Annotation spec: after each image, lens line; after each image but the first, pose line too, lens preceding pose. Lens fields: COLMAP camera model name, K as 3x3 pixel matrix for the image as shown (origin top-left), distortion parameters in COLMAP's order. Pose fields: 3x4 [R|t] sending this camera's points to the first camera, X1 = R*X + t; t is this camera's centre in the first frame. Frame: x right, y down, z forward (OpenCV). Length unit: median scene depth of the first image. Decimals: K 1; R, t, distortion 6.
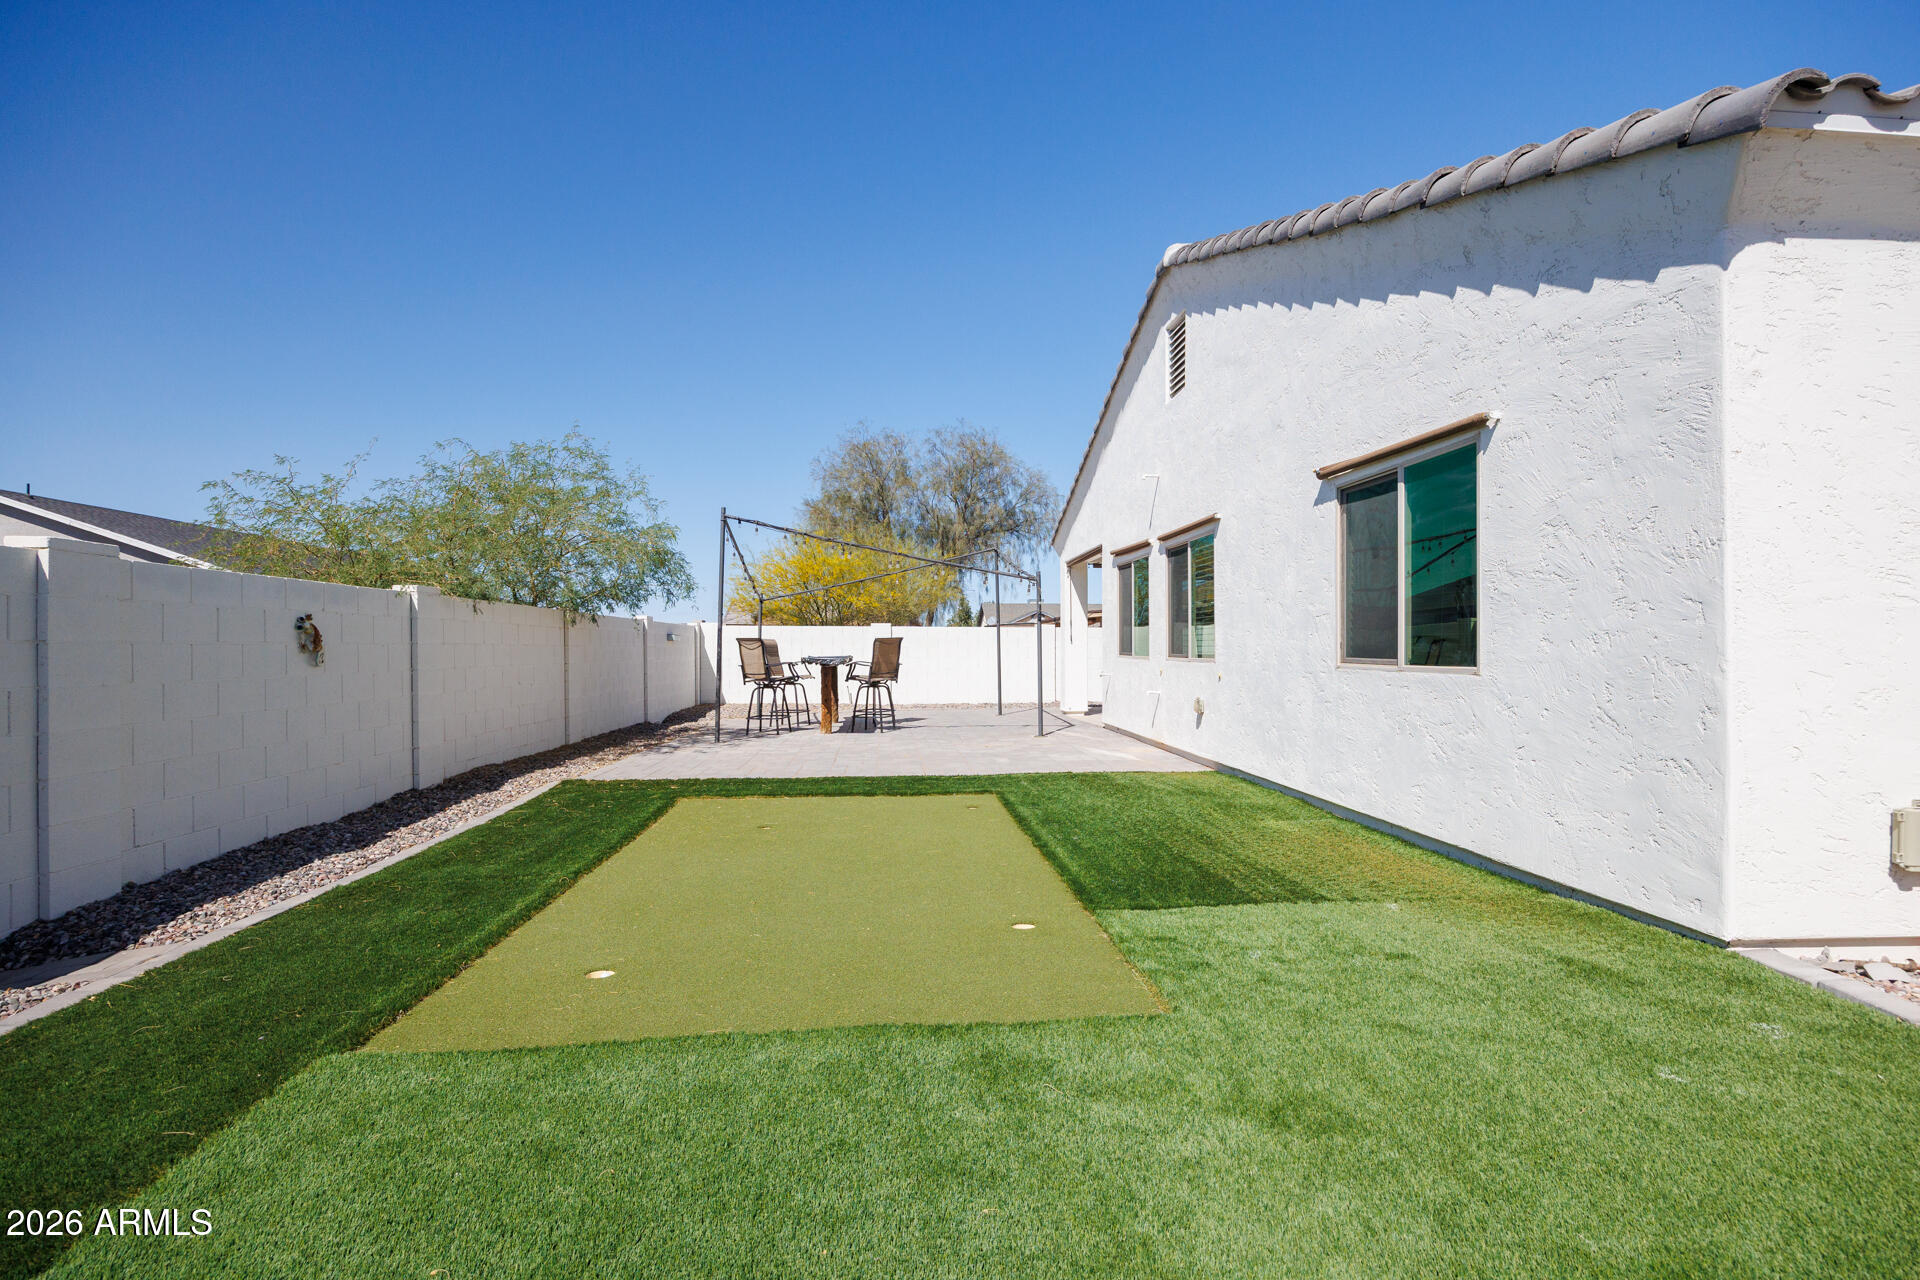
lens RADIAL K [[937.1, 0, 960.0], [0, 937.1, 640.0], [0, 0, 1]] dist [-0.000035, -0.000021]
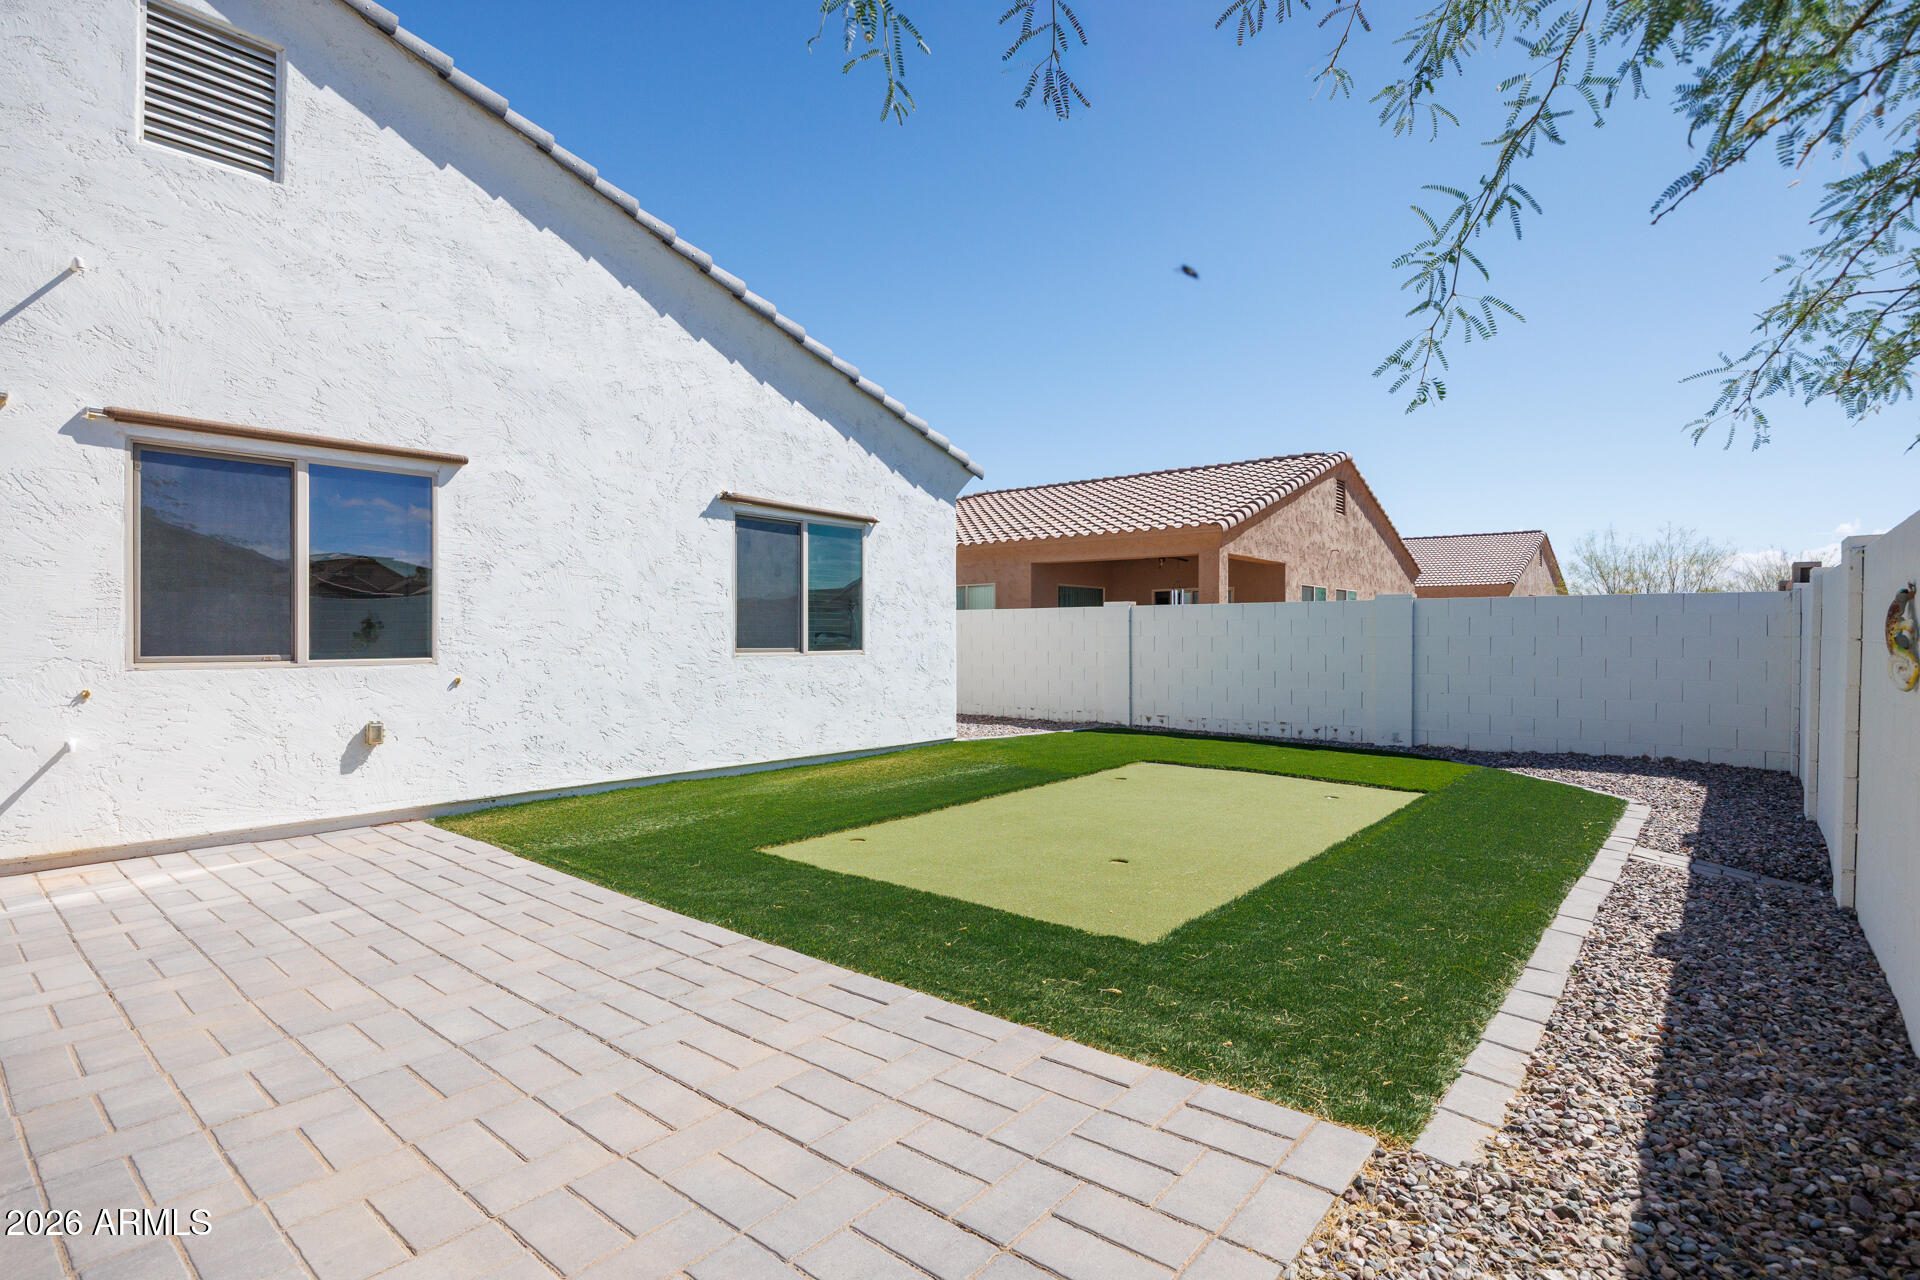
lens RADIAL K [[937.1, 0, 960.0], [0, 937.1, 640.0], [0, 0, 1]] dist [-0.000035, -0.000021]
pose [[-0.713846, -0.006889, 0.700269, -0.800773], [-0.010324, 0.999946, -0.000687, 0.007728], [-0.700227, -0.007720, -0.713879, 1.955067]]
